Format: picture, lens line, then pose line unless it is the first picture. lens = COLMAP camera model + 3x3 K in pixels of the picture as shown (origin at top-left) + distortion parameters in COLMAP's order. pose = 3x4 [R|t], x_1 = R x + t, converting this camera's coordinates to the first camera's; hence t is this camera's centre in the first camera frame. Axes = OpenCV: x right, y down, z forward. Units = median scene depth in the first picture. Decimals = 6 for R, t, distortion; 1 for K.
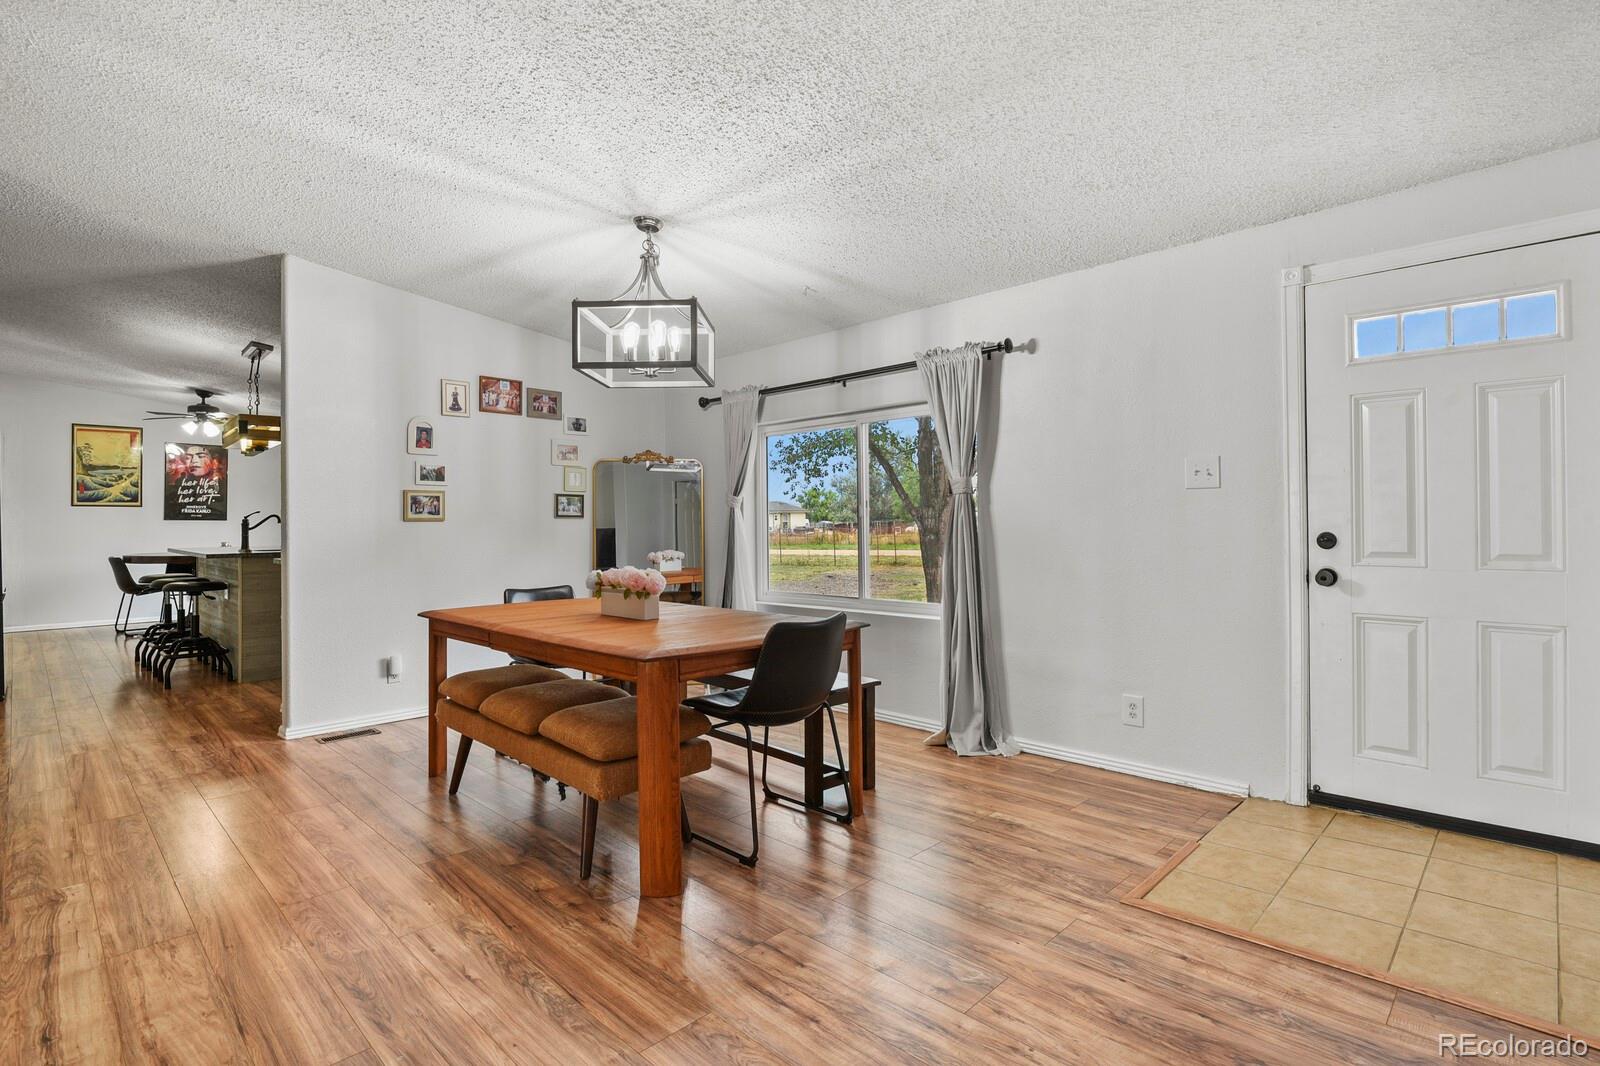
lens RADIAL K [[788.0, 0, 809.2], [0, 788.0, 512.2], [0, 0, 1]] dist [-0.005685, -0.002304]
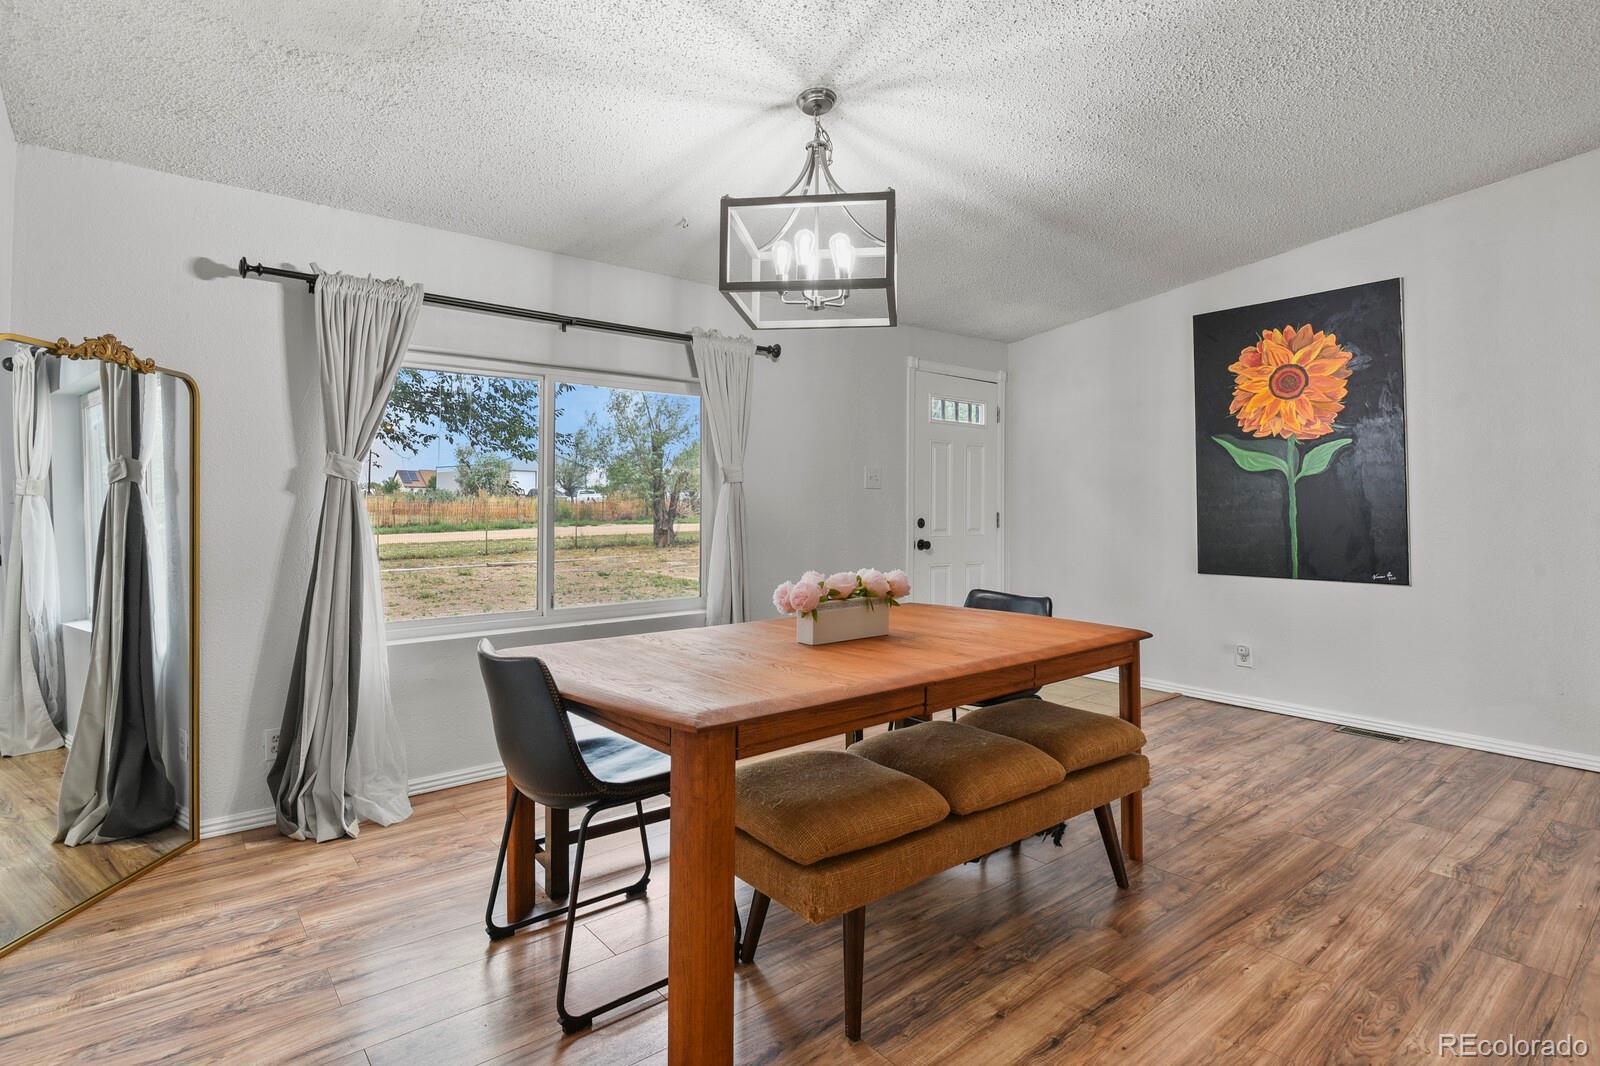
lens RADIAL K [[788.0, 0, 805.7], [0, 788.0, 532.4], [0, 0, 1]] dist [-0.005685, -0.002304]
pose [[0.112460, -0.021376, 0.993426, -0.806847], [-0.014010, 0.999635, 0.023096, 0.016445], [-0.993557, -0.016515, 0.112120, 0.824252]]
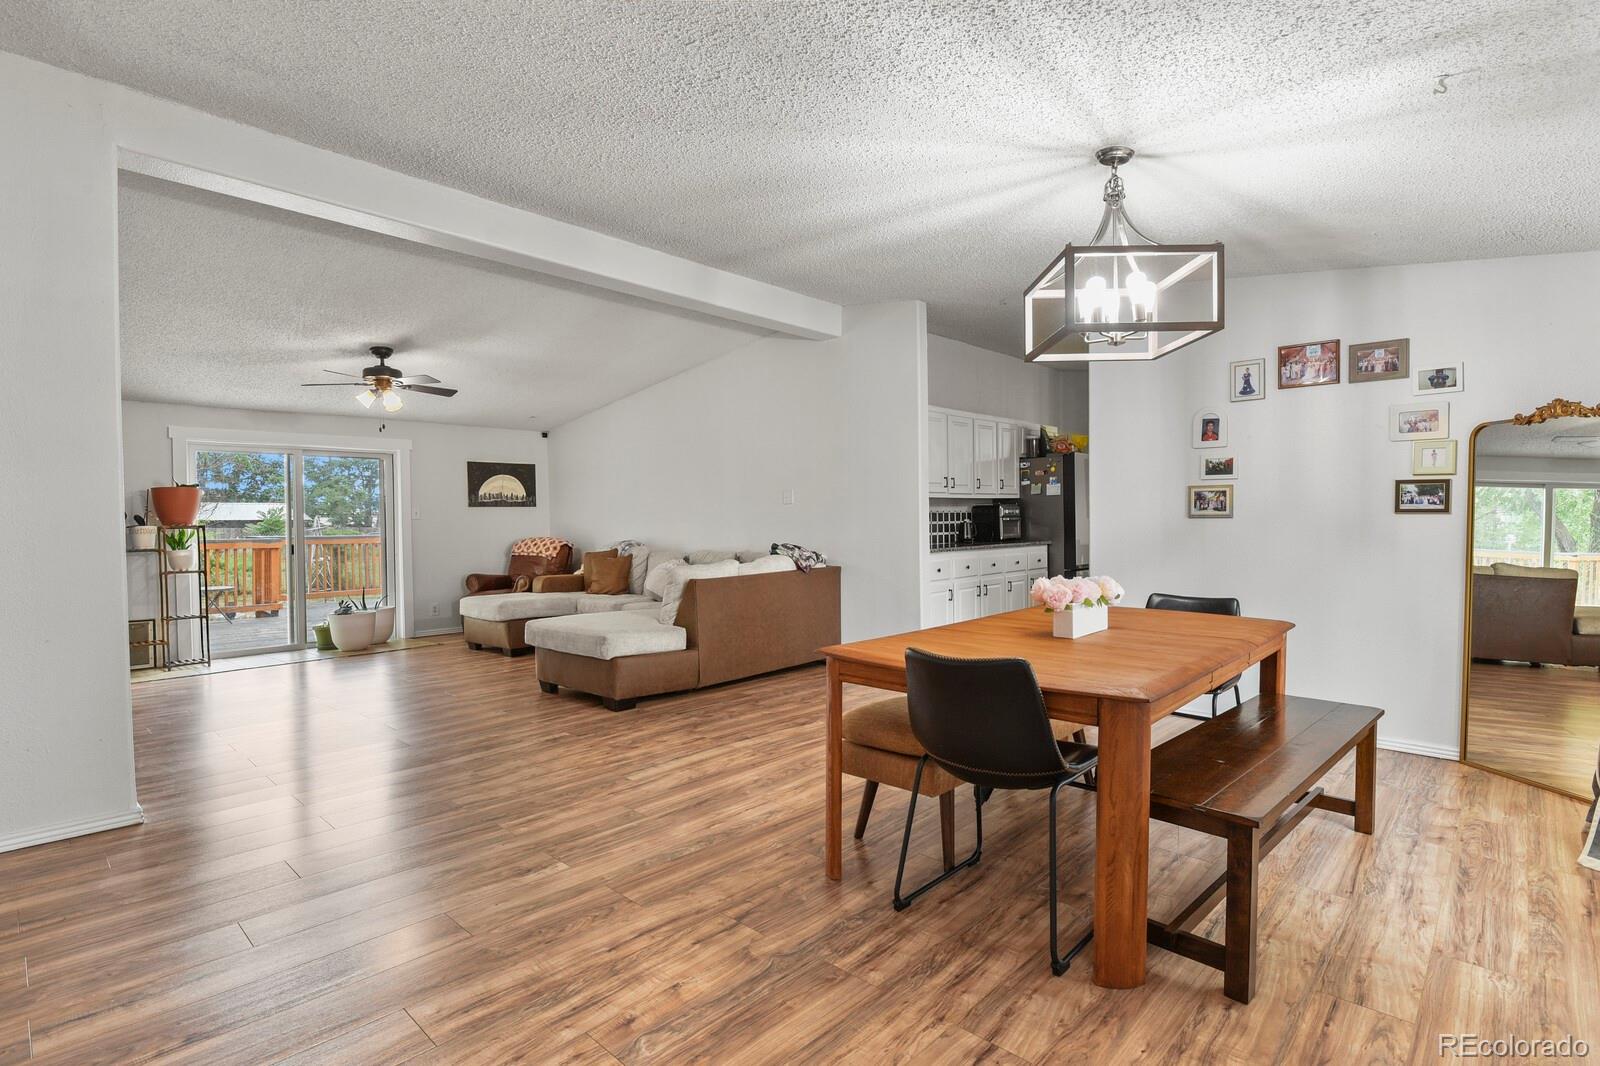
lens RADIAL K [[788.0, 0, 809.6], [0, 788.0, 540.2], [0, 0, 1]] dist [-0.005685, -0.002304]
pose [[0.021869, 0.035632, -0.999126, 0.541854], [0.018760, 0.999174, 0.036044, -0.005662], [0.999585, -0.019532, 0.021183, 0.589507]]
